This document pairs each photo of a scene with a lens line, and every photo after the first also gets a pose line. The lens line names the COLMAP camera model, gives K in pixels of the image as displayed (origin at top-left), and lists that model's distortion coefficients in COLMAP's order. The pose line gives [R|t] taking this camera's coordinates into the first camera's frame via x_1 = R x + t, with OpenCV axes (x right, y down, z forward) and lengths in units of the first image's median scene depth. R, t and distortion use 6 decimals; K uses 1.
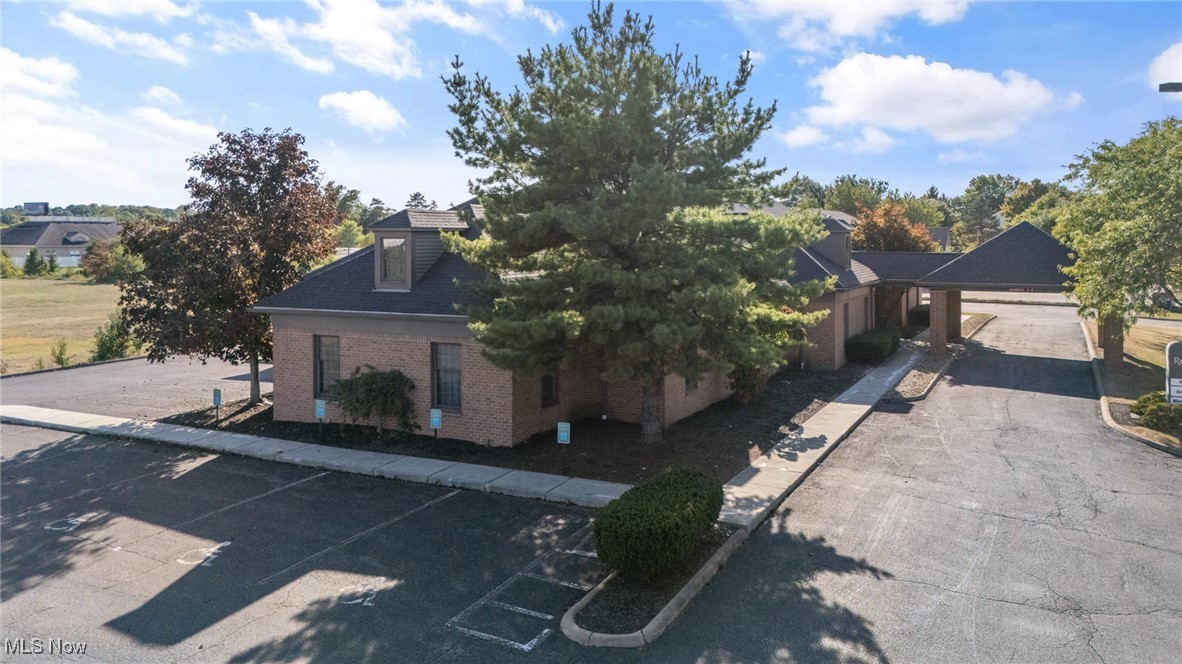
lens RADIAL K [[877.2, 0, 582.4], [0, 877.2, 329.9], [0, 0, 1]] dist [0.026786, -0.009292]
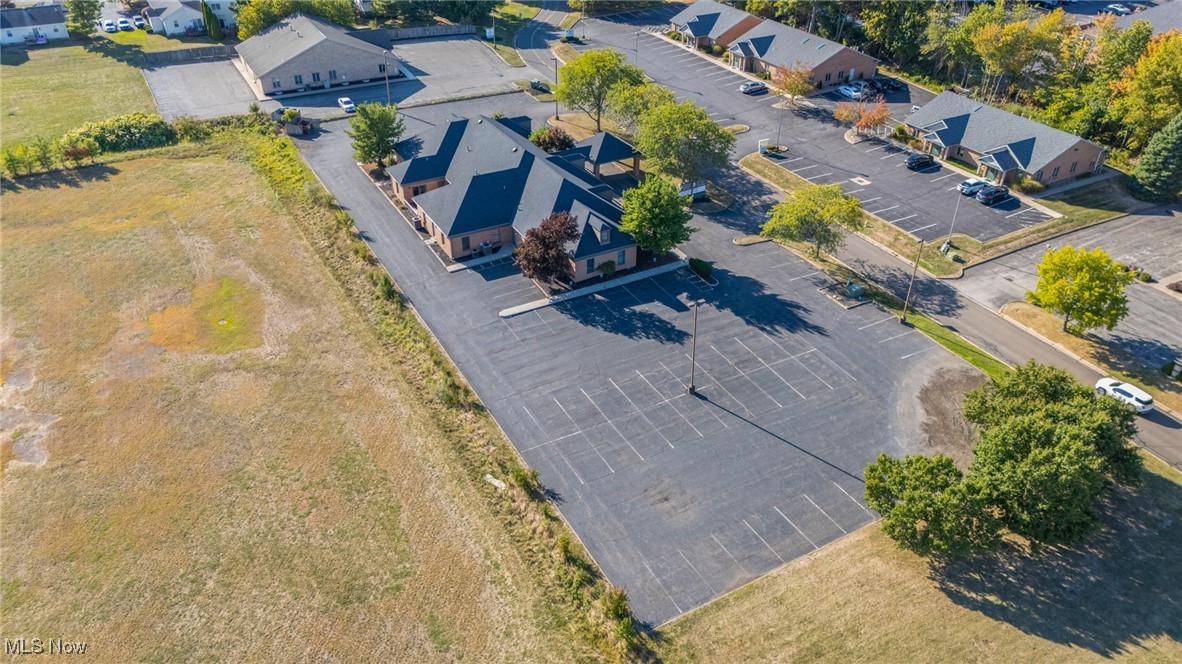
lens RADIAL K [[877.2, 0, 582.4], [0, 877.2, 329.9], [0, 0, 1]] dist [0.026786, -0.009292]
pose [[0.550836, -0.455919, 0.699083, -3.833926], [0.080366, 0.862695, 0.499298, -2.021289], [-0.830735, -0.218849, 0.511844, -1.295798]]
